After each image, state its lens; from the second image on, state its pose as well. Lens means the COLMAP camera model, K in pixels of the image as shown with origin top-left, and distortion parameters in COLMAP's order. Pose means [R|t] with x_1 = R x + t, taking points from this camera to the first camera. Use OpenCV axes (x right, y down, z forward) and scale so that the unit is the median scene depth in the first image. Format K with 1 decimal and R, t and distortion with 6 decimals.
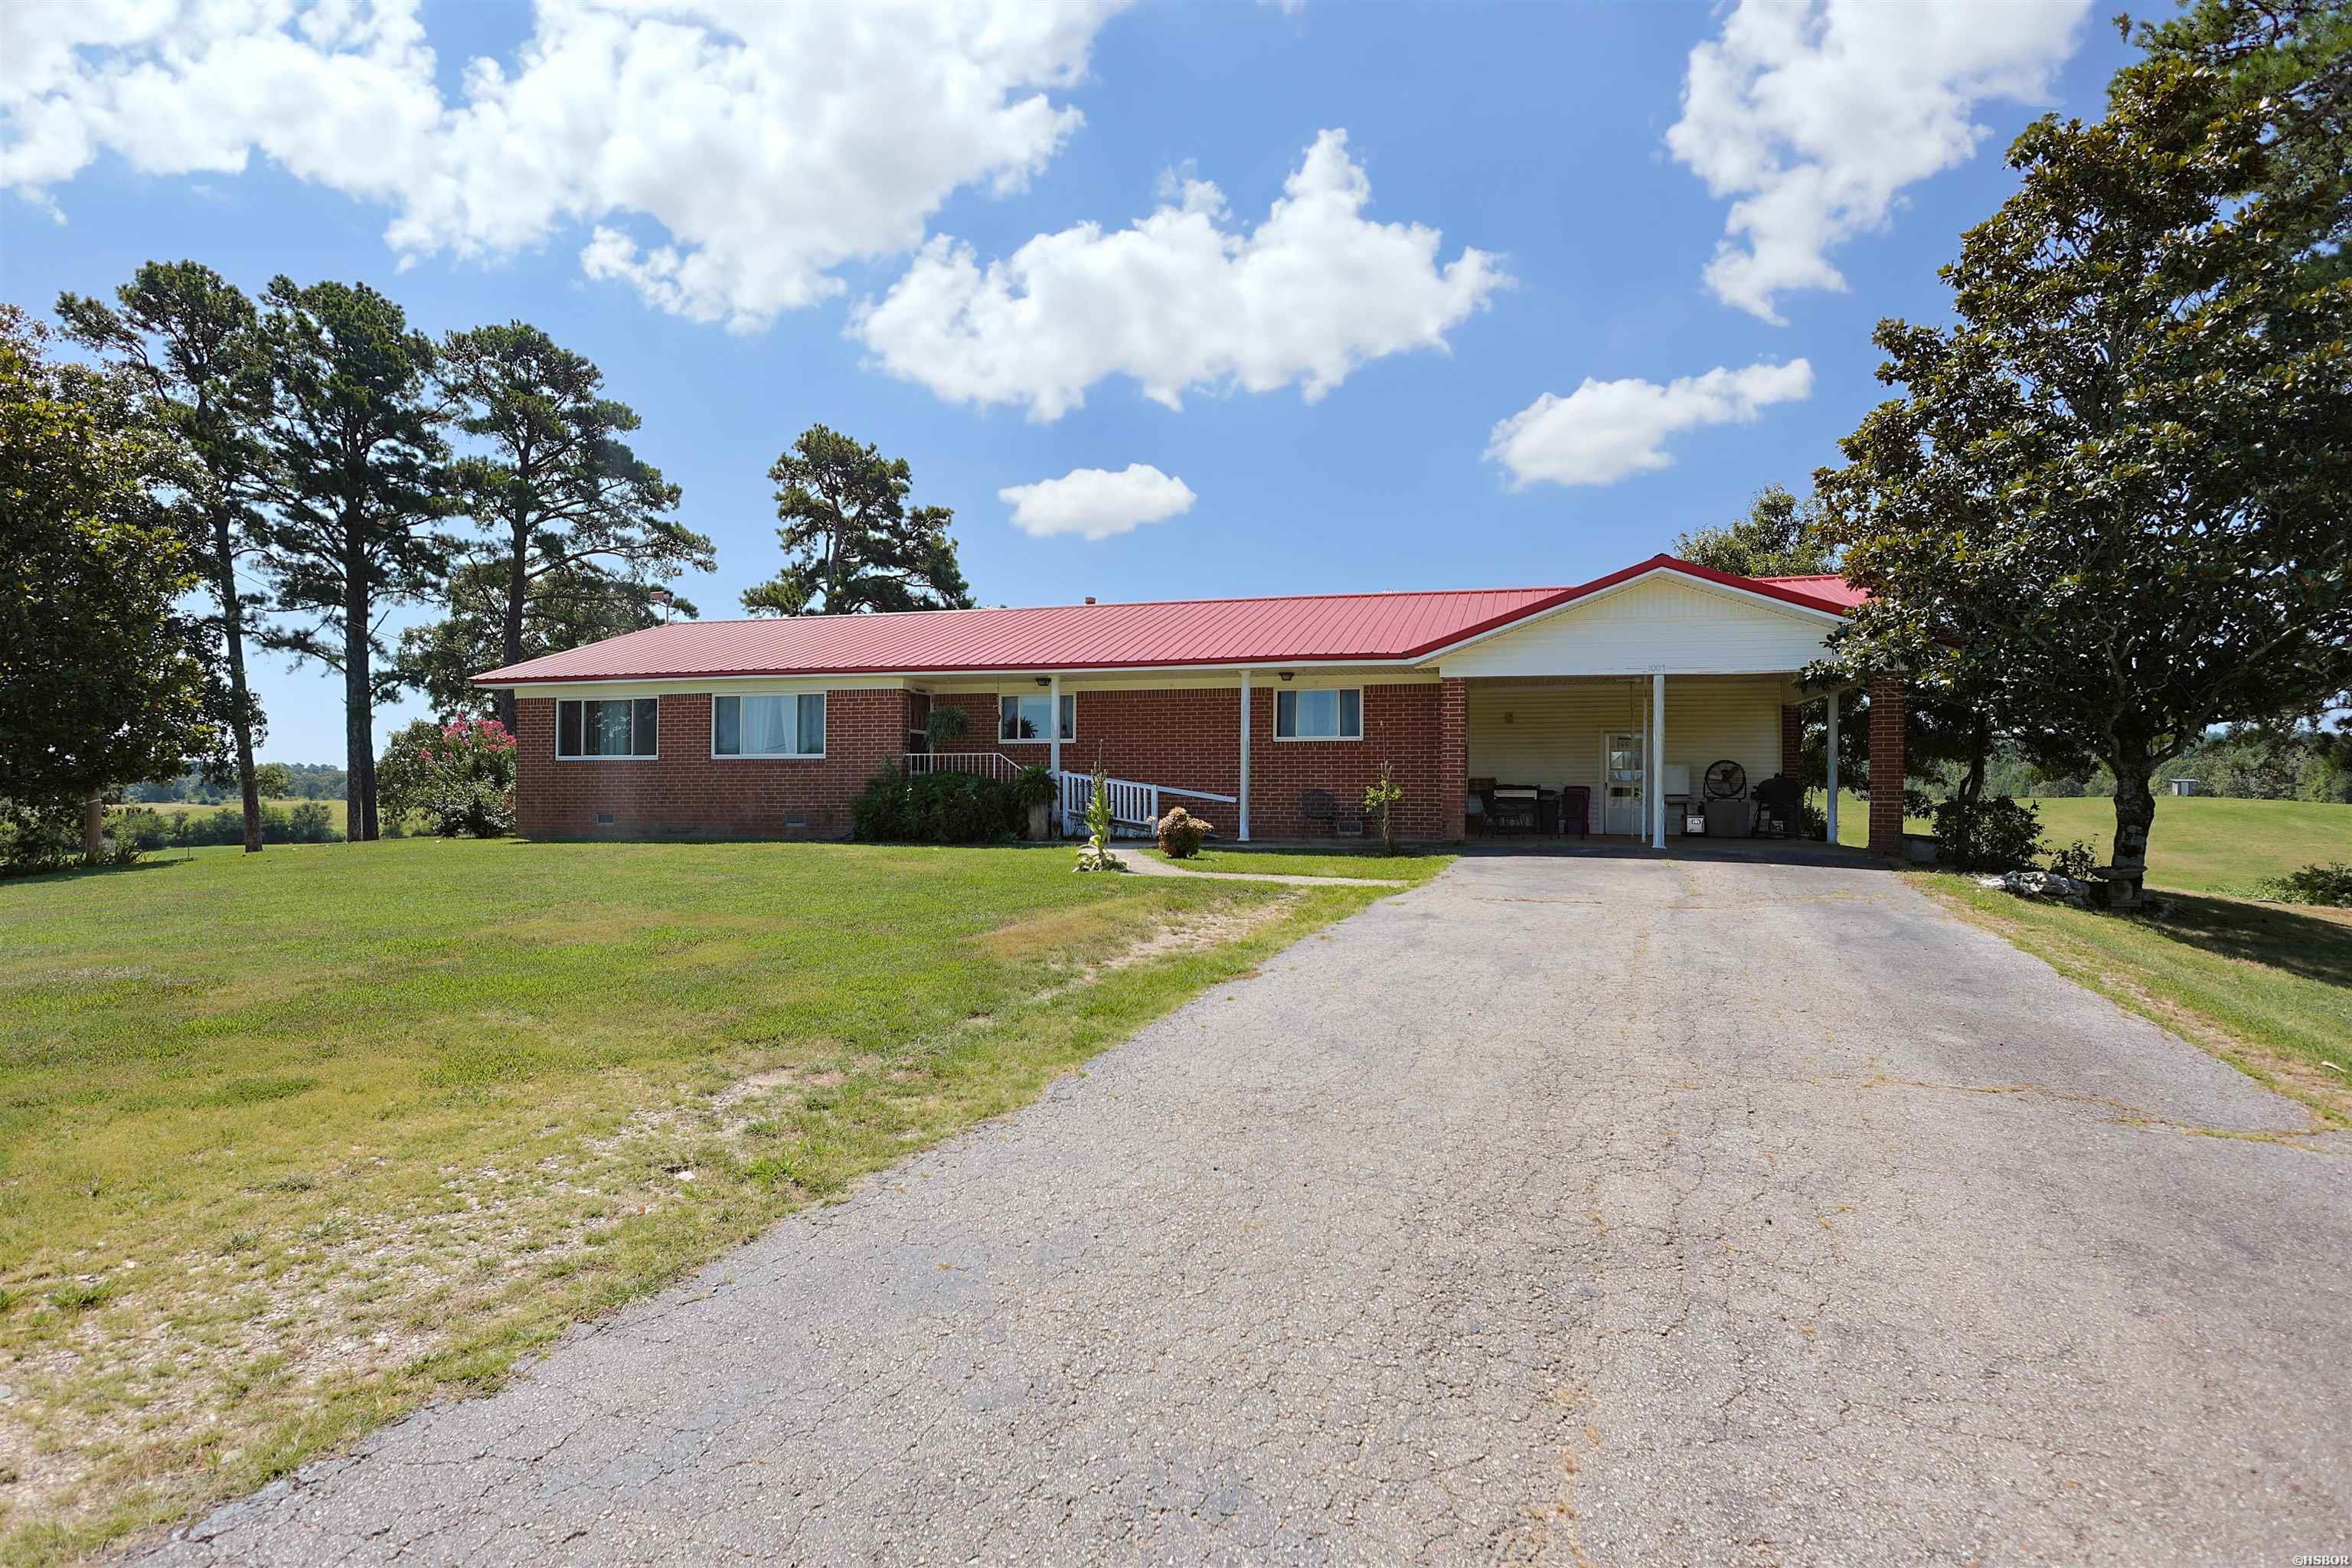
lens RADIAL K [[1133.8, 0, 1184.4], [0, 1133.8, 784.9], [0, 0, 1]] dist [-0.006014, 0.002399]
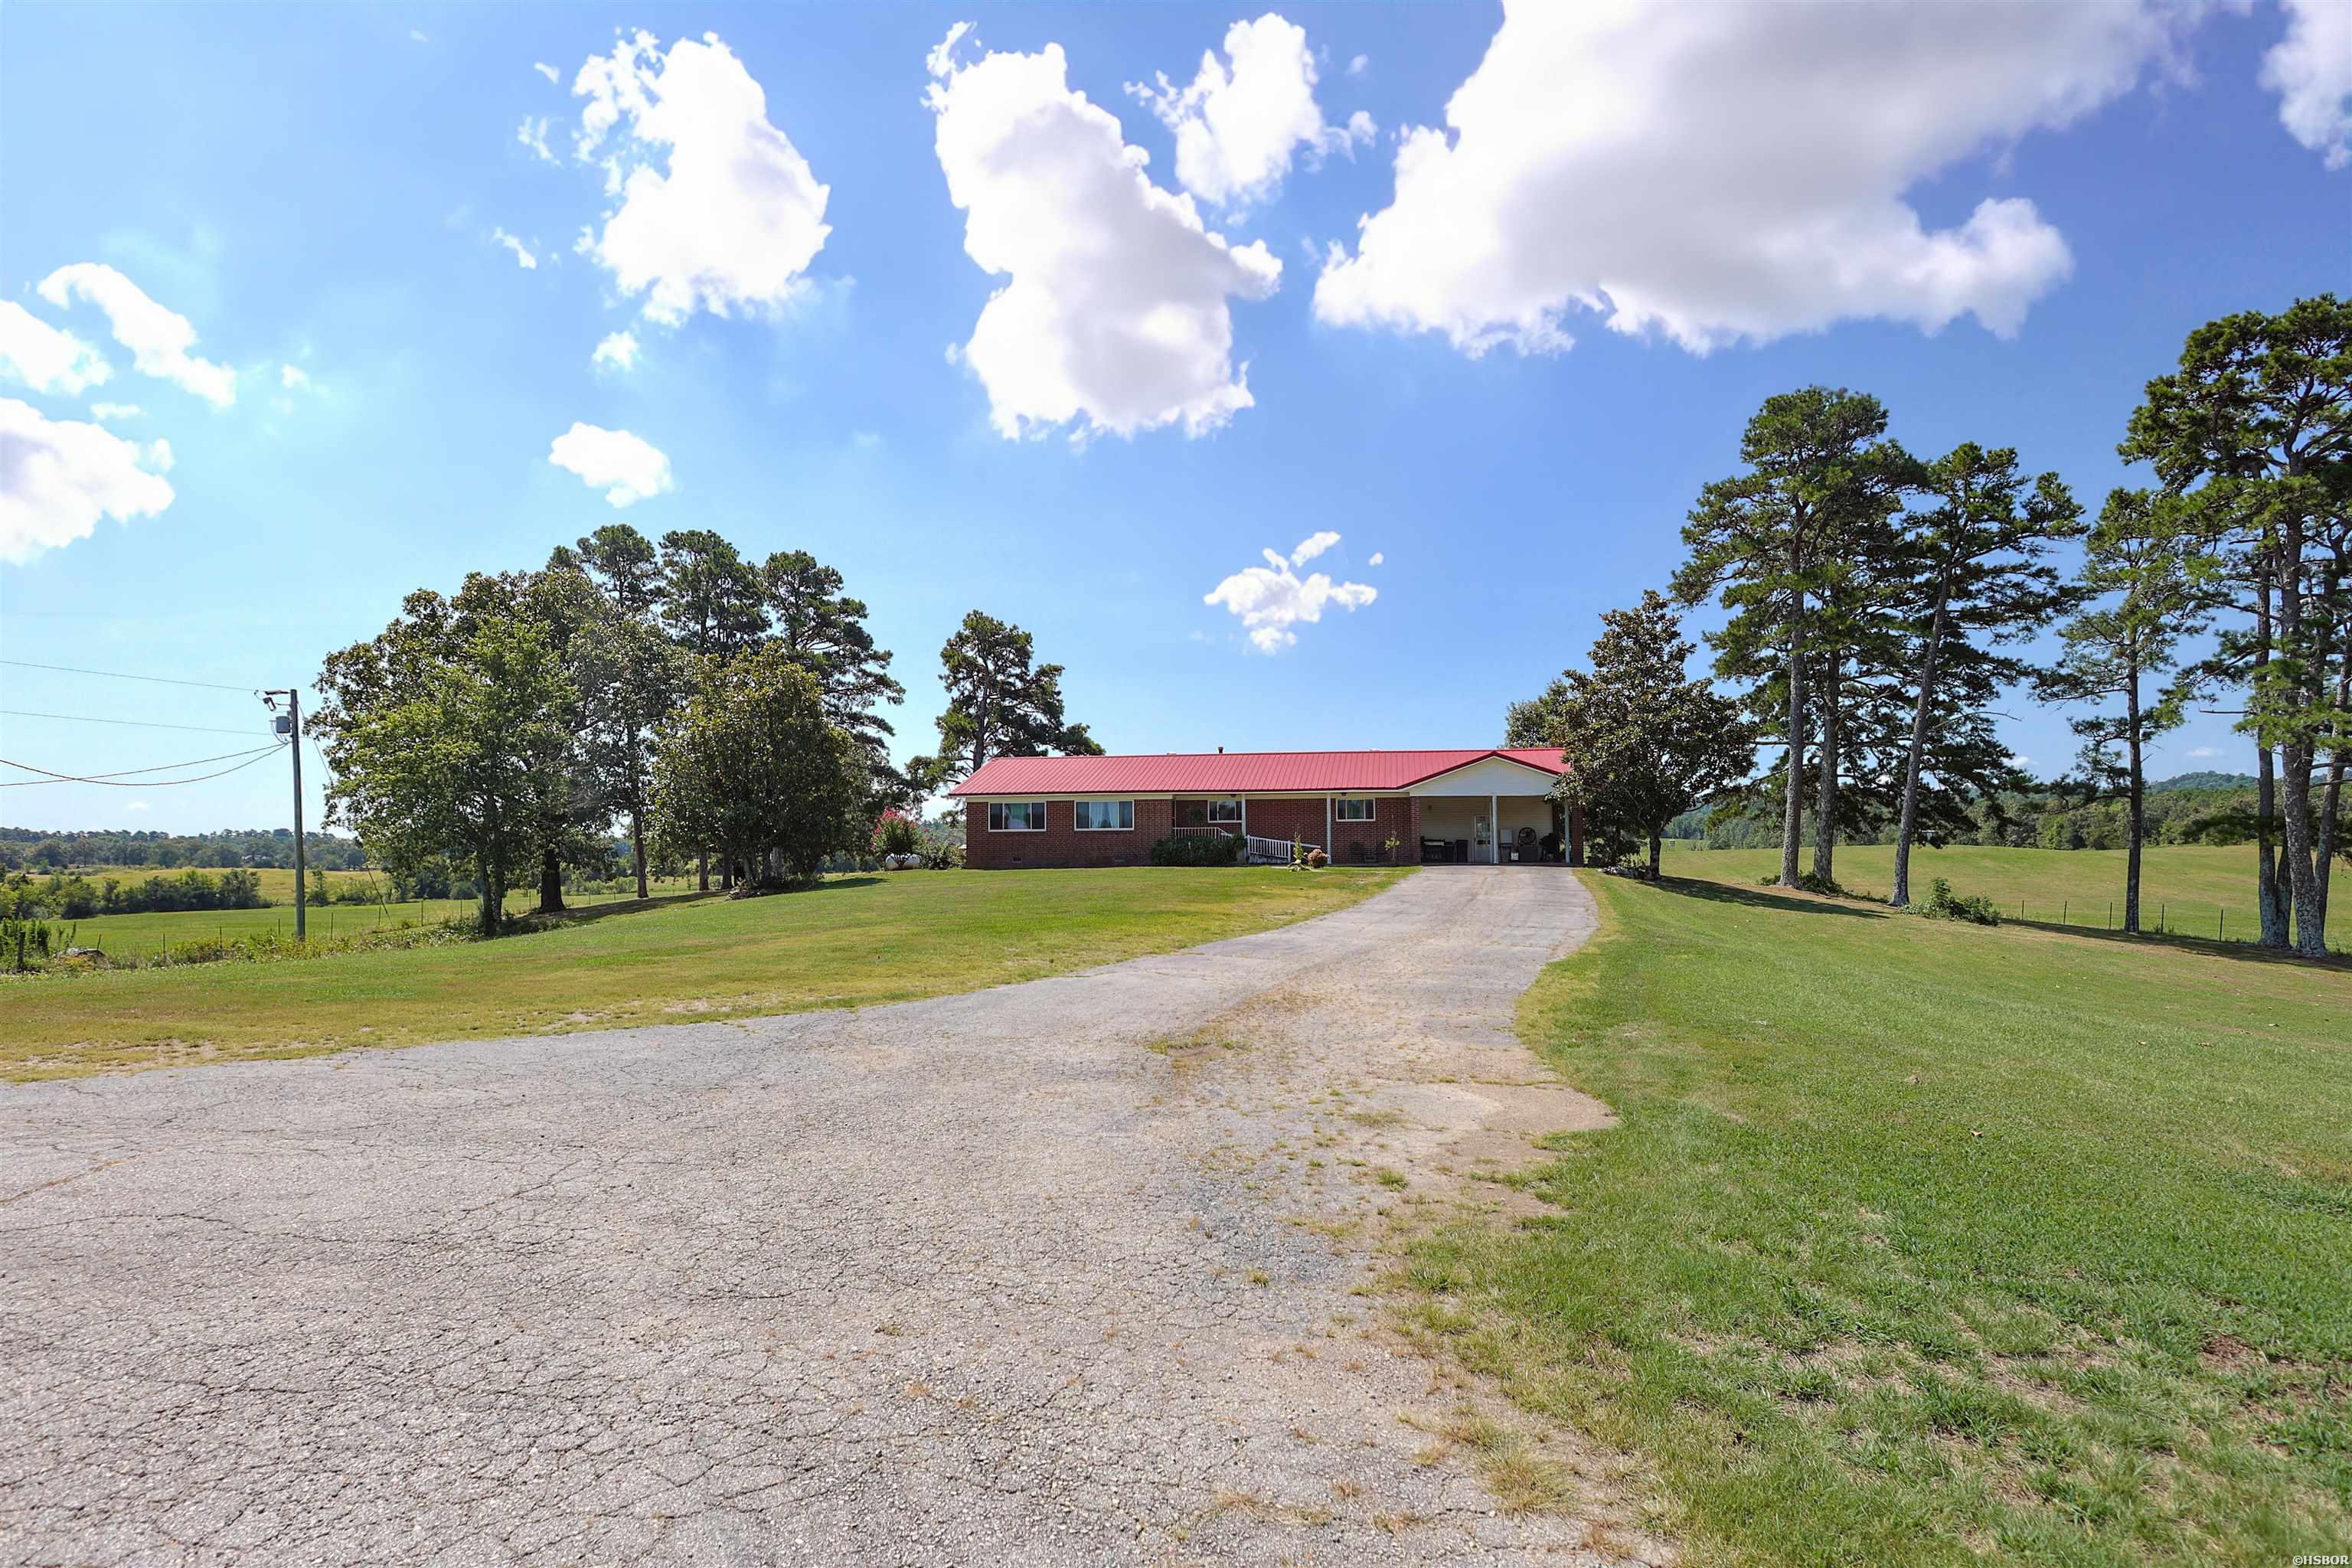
lens RADIAL K [[1133.8, 0, 1176.2], [0, 1133.8, 795.1], [0, 0, 1]] dist [-0.006014, 0.002399]
pose [[0.995092, -0.005444, 0.098800, -0.436858], [0.009680, 0.999052, -0.042450, 0.002369], [-0.098475, 0.043198, 0.994201, -1.173844]]
